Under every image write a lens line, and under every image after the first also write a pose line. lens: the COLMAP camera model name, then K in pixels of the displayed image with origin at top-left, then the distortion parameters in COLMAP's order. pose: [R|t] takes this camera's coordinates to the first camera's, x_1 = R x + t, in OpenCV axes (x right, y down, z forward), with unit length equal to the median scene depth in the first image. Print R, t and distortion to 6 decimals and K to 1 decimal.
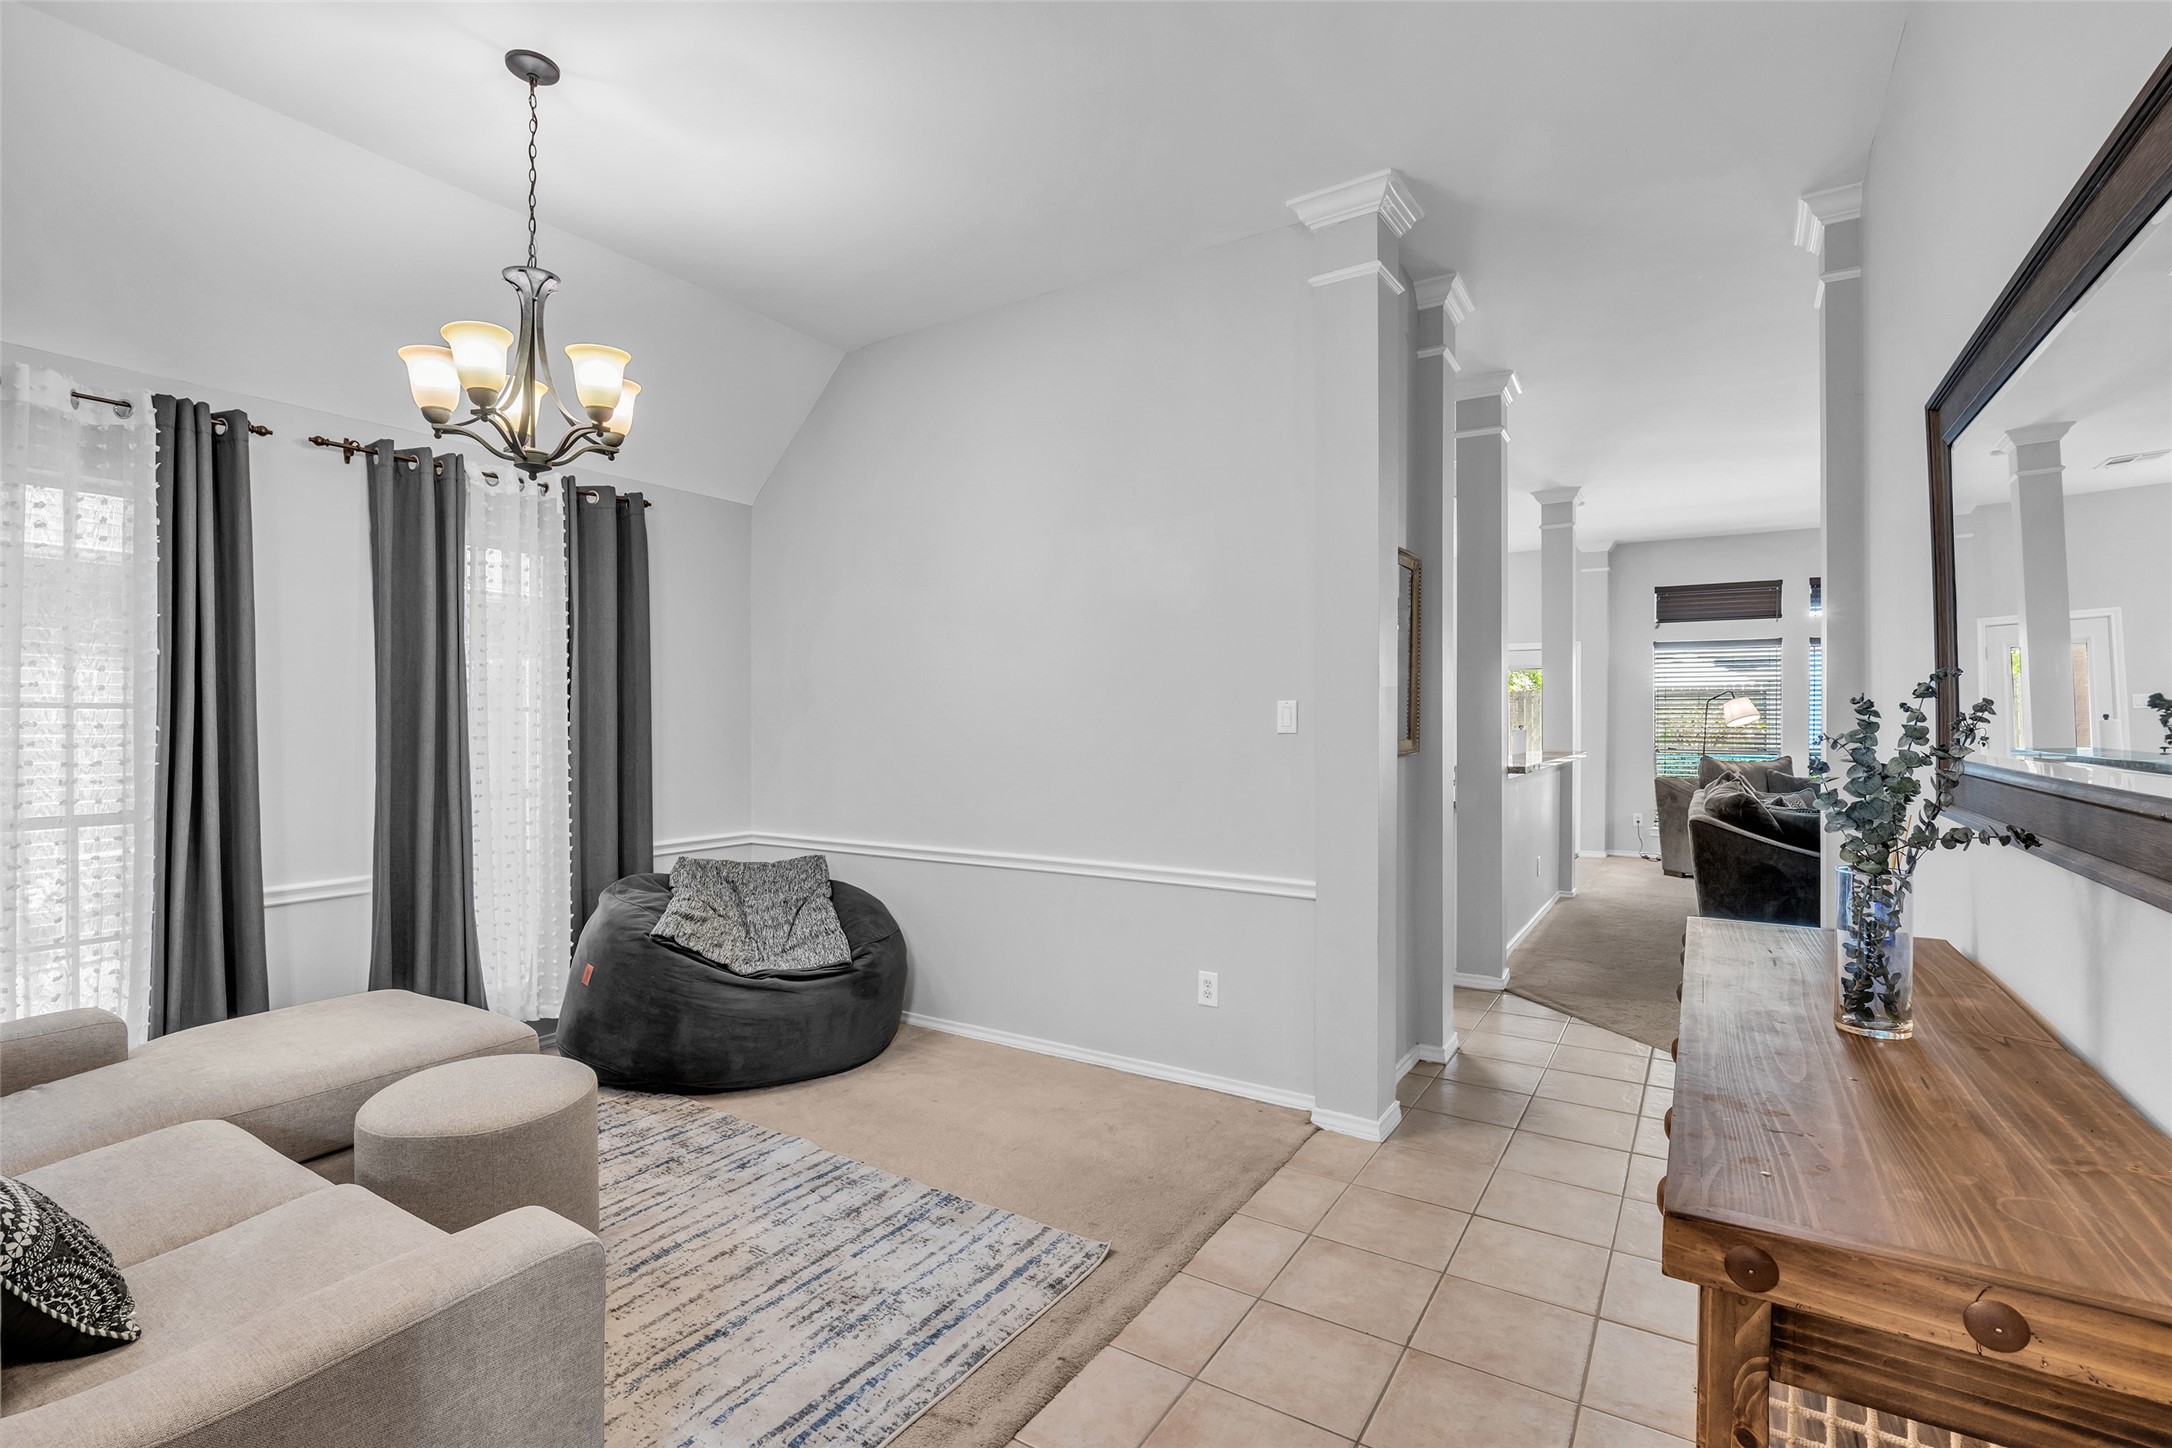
lens RADIAL K [[989.4, 0, 1077.3], [0, 989.4, 746.8], [0, 0, 1]] dist [-0.014575, -0.000219]
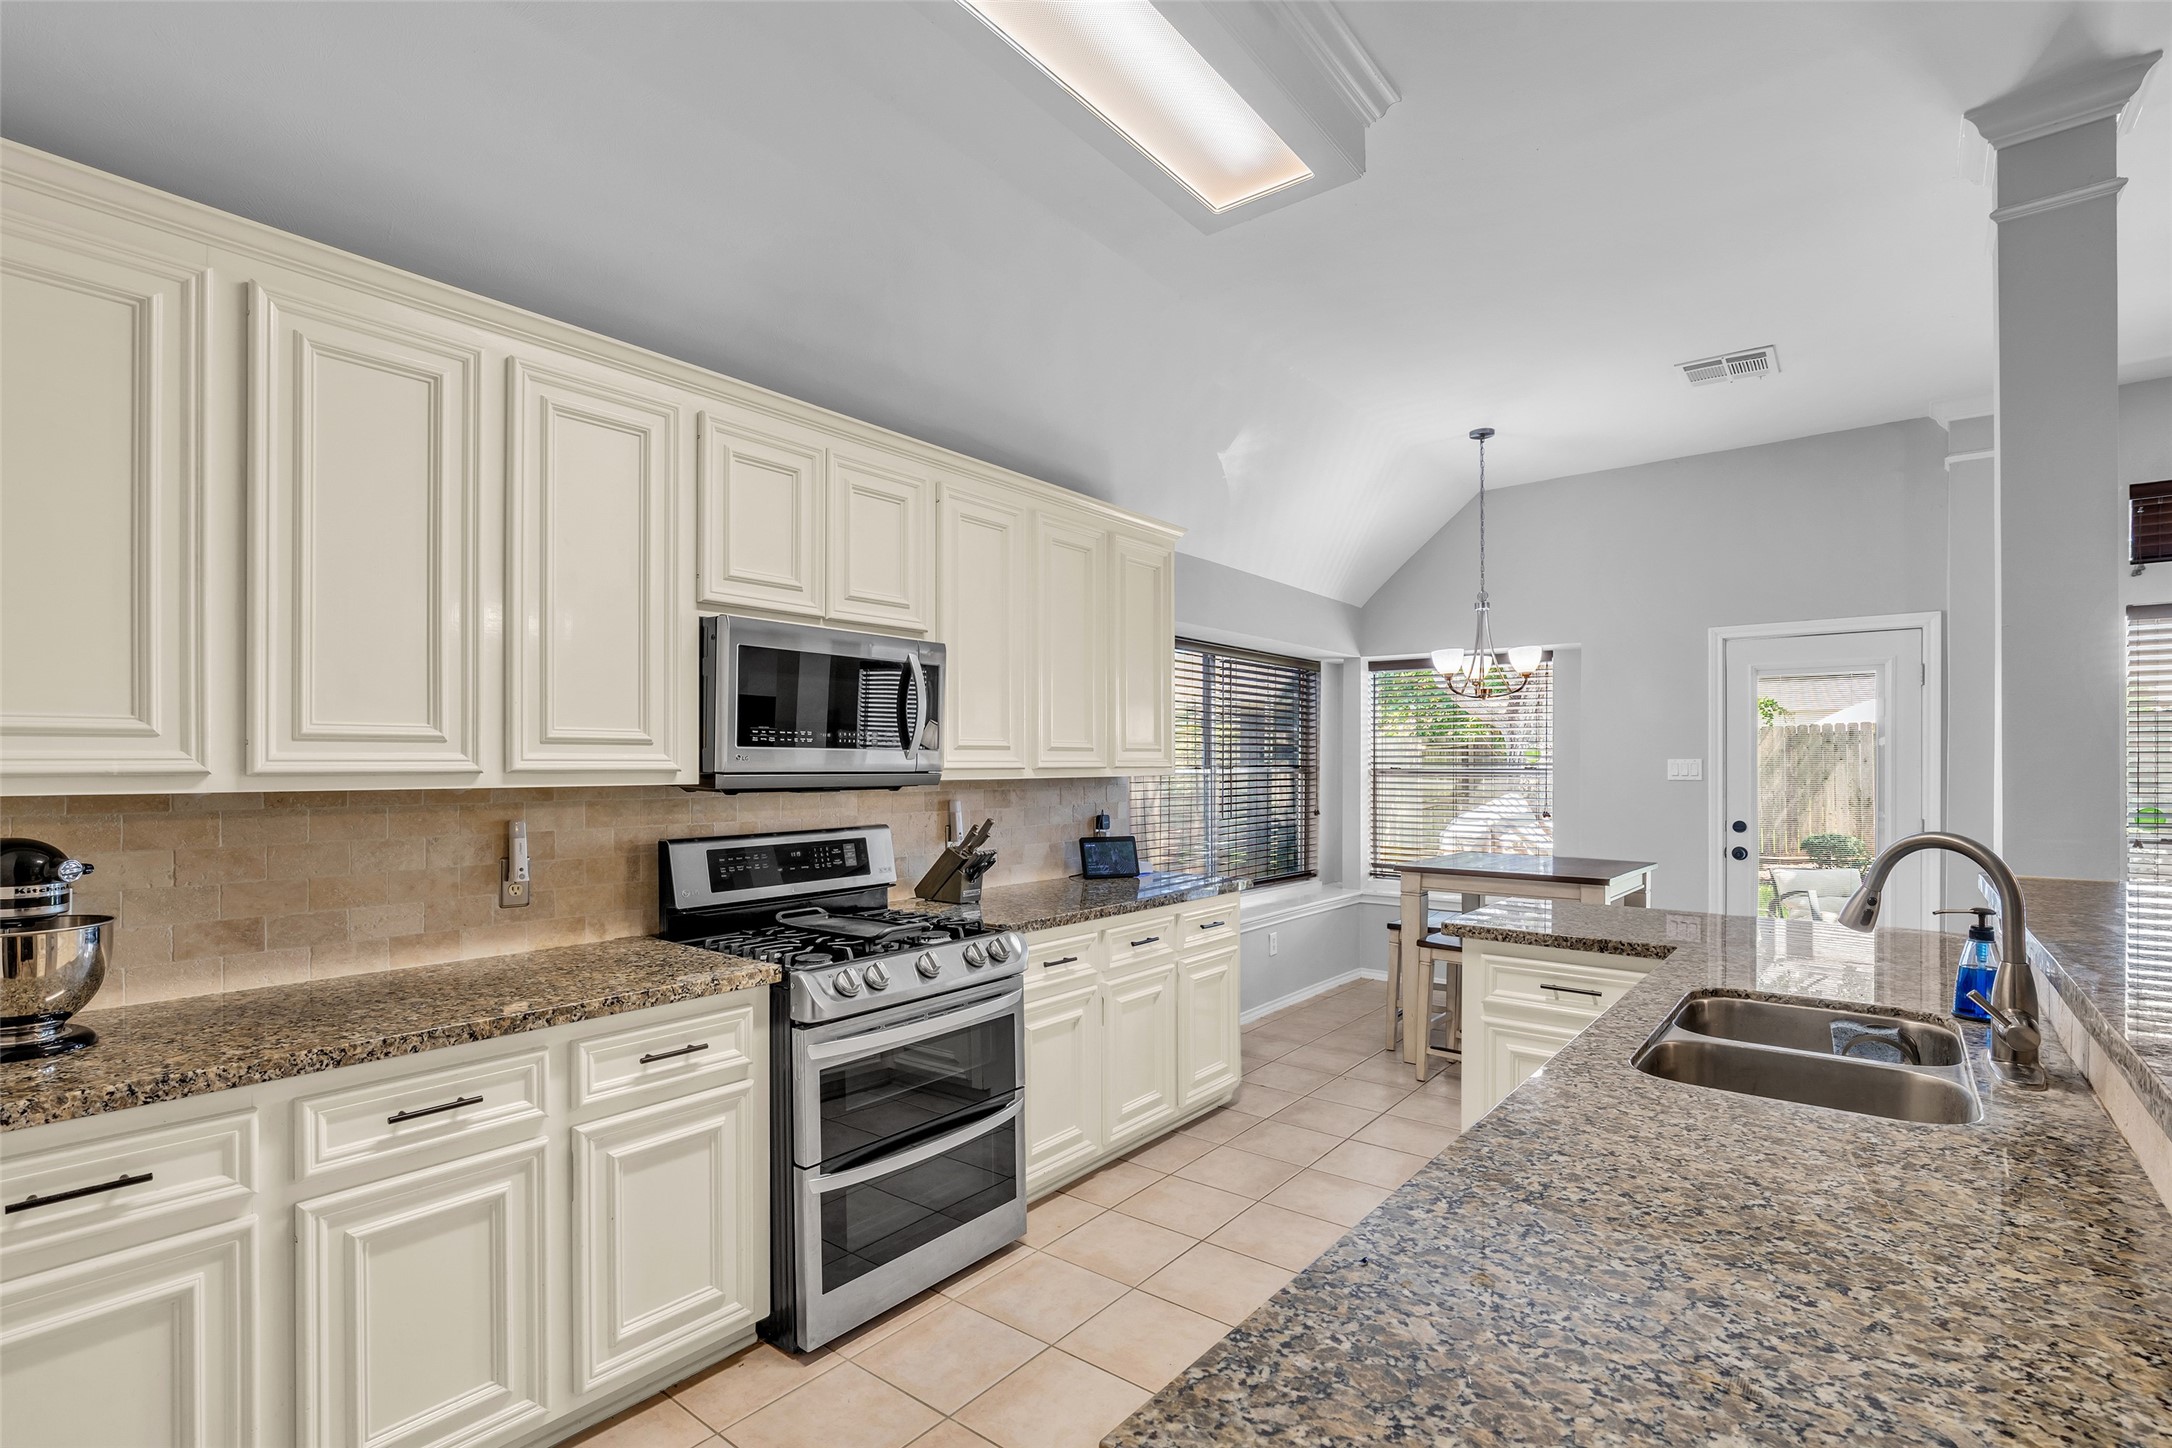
lens RADIAL K [[1004.4, 0, 1086.1], [0, 1004.4, 760.4], [0, 0, 1]] dist [-0.015821, 0.001422]
pose [[0.995136, 0.005405, -0.098363, 0.160797], [-0.008282, 0.999549, -0.028862, -0.018133], [0.098162, 0.029537, 0.994732, 0.531326]]
